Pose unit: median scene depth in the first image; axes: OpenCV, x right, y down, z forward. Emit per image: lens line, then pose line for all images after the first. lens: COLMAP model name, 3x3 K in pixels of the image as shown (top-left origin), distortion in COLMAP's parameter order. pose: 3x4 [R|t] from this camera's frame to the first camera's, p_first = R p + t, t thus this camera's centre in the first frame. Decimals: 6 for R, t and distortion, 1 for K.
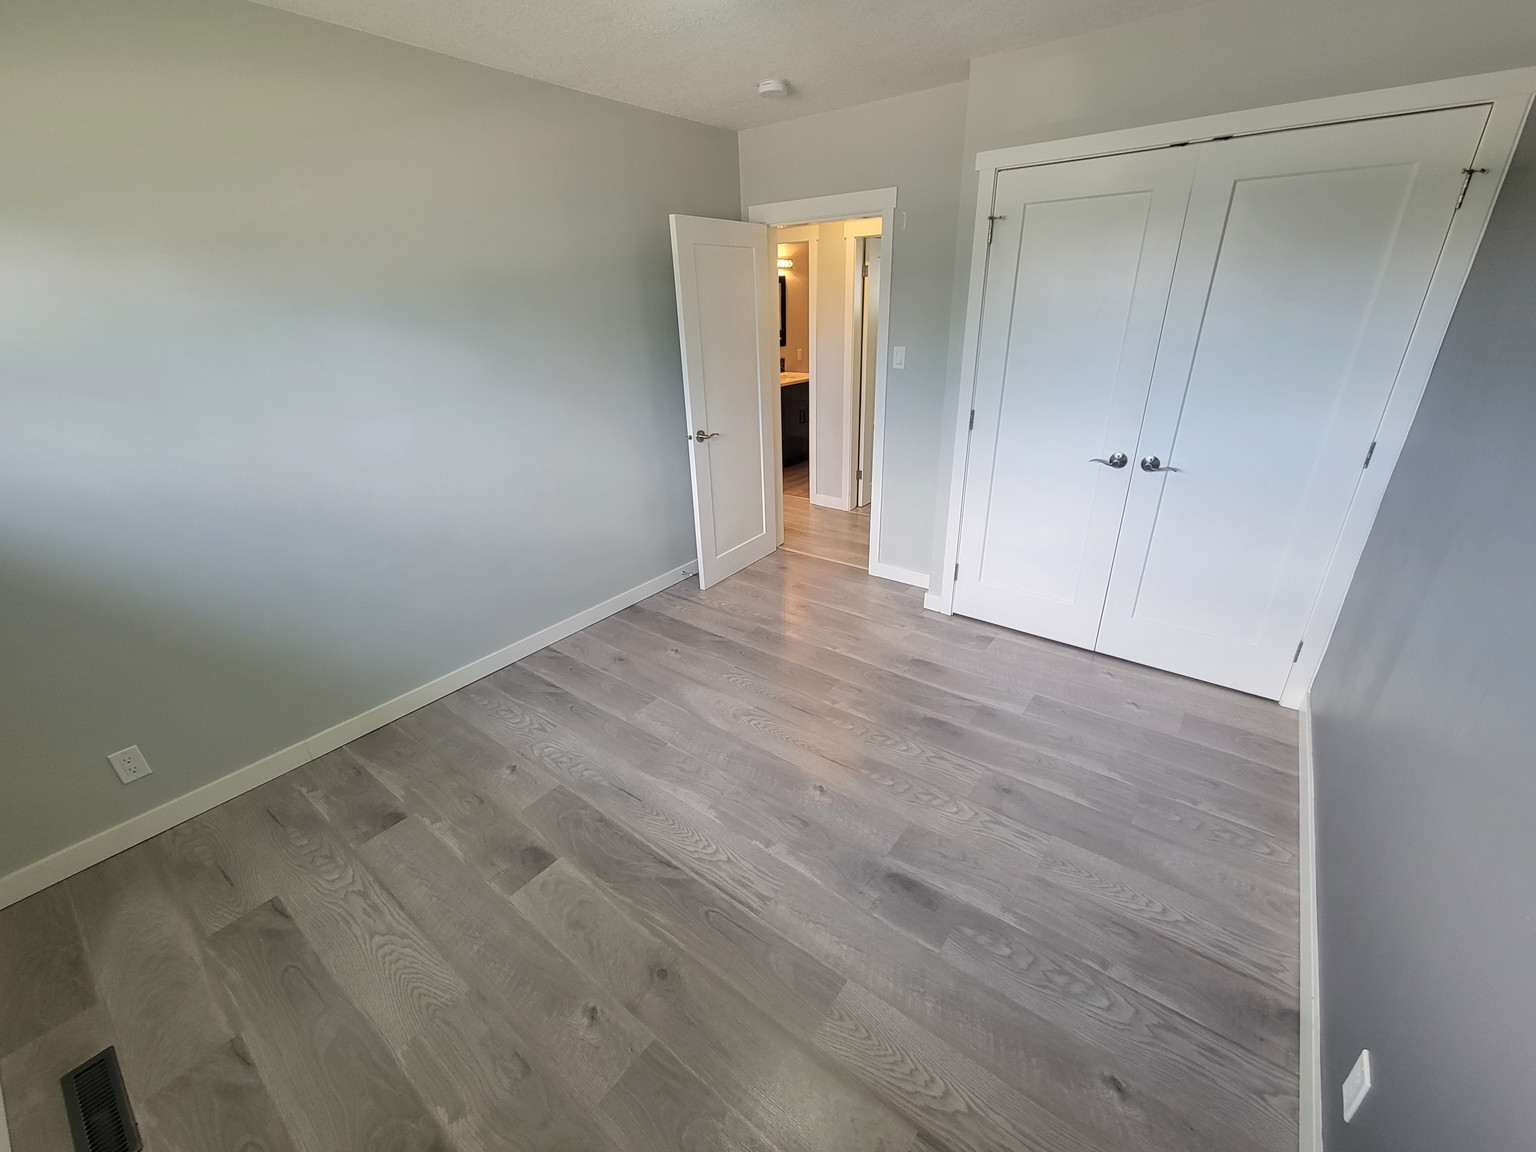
lens RADIAL K [[627.5, 0, 770.8], [0, 627.5, 578.7], [0, 0, 1]] dist [-0.001492, -0.000011]
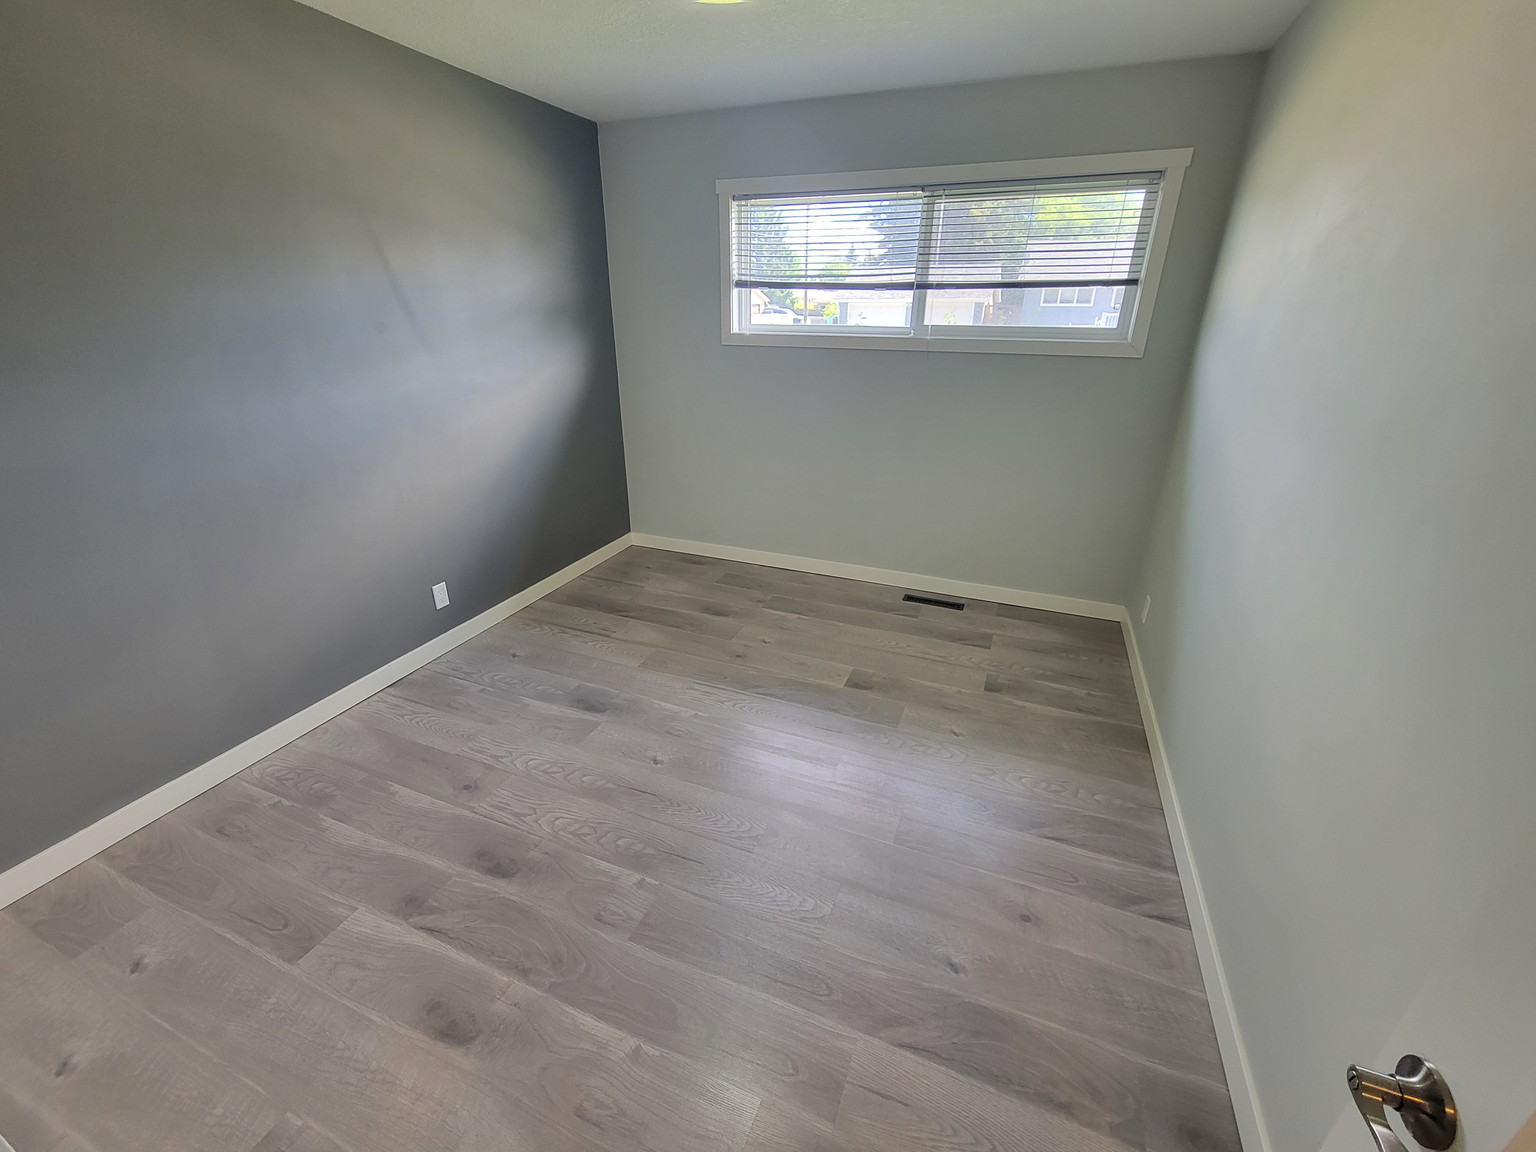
lens RADIAL K [[627.5, 0, 770.8], [0, 627.5, 578.7], [0, 0, 1]] dist [-0.001492, -0.000011]
pose [[-0.964746, 0.127089, -0.230464, 0.102853], [-0.084326, 0.680247, 0.728116, -0.676422], [0.249308, 0.721881, -0.645549, 1.581308]]
